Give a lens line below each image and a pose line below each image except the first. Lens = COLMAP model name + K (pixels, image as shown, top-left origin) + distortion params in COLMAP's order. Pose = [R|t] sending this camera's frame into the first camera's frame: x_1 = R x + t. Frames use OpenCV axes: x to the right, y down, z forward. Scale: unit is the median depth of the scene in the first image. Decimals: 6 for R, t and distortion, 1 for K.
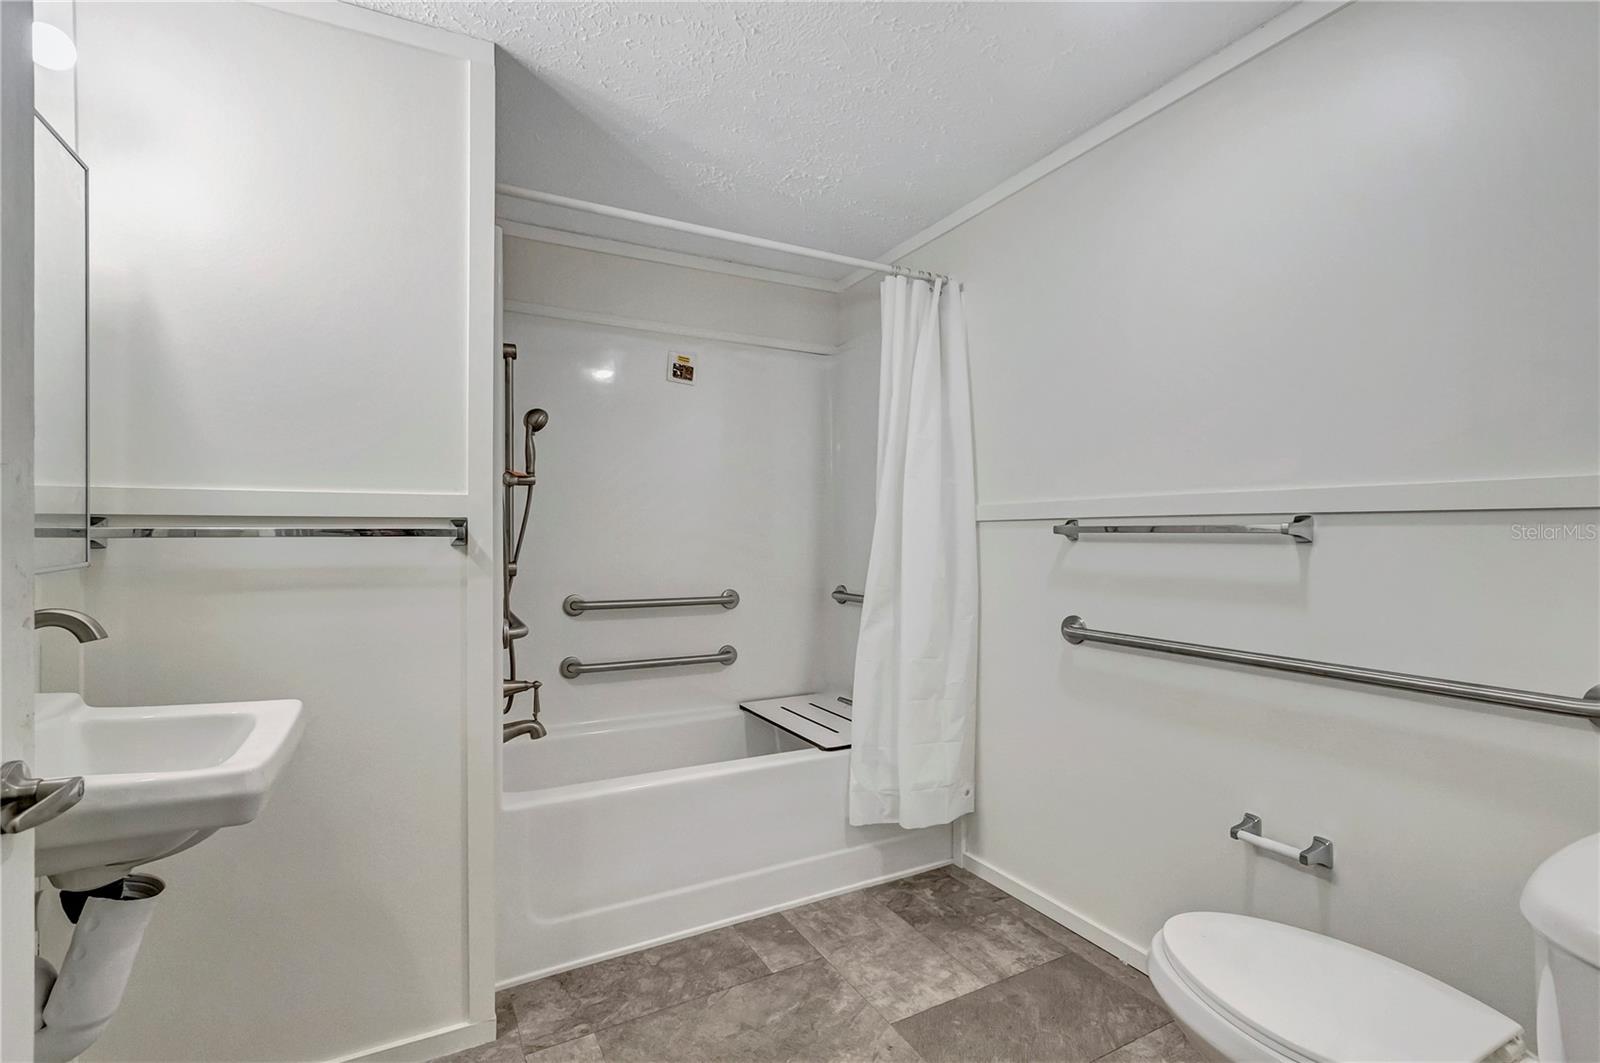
lens RADIAL K [[727.5, 0, 812.6], [0, 727.5, 543.4], [0, 0, 1]] dist [0.002164, 0.000014]
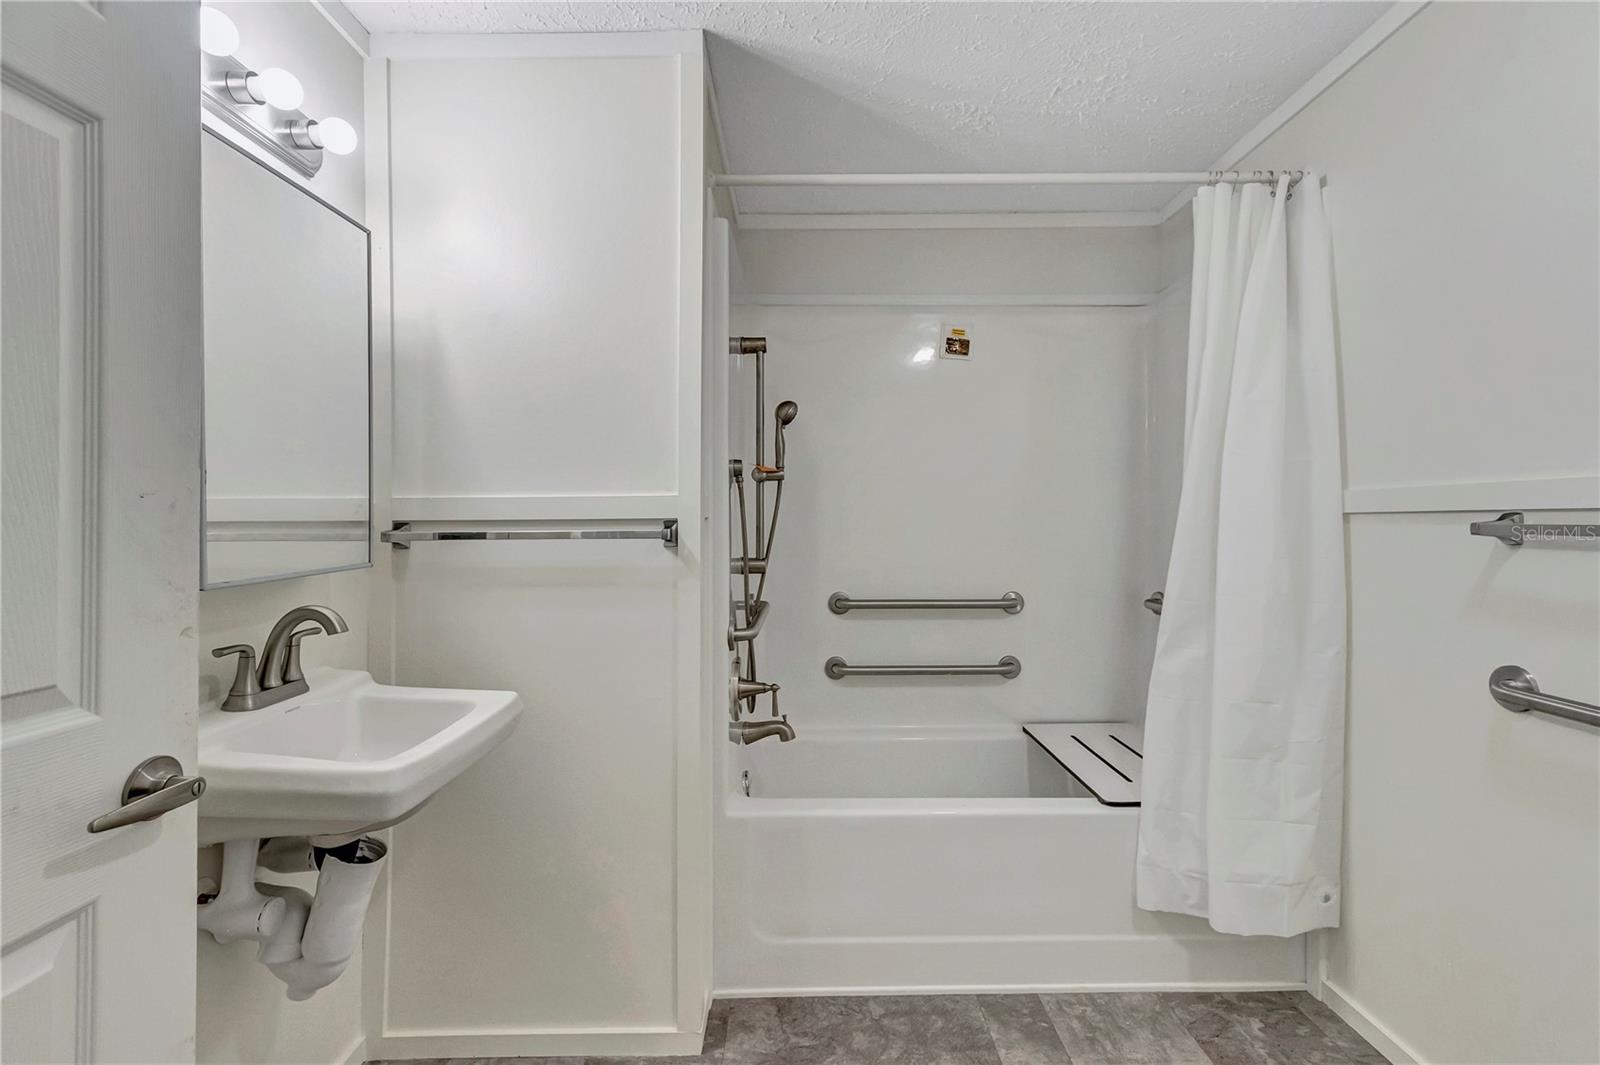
lens RADIAL K [[741.4, 0, 808.5], [0, 741.4, 532.0], [0, 0, 1]] dist [0.000454, 0.001597]
pose [[0.883066, 0.004205, -0.469230, 0.112217], [-0.000748, 0.999971, 0.007553, -0.018571], [0.469249, -0.006319, 0.883044, 0.140090]]
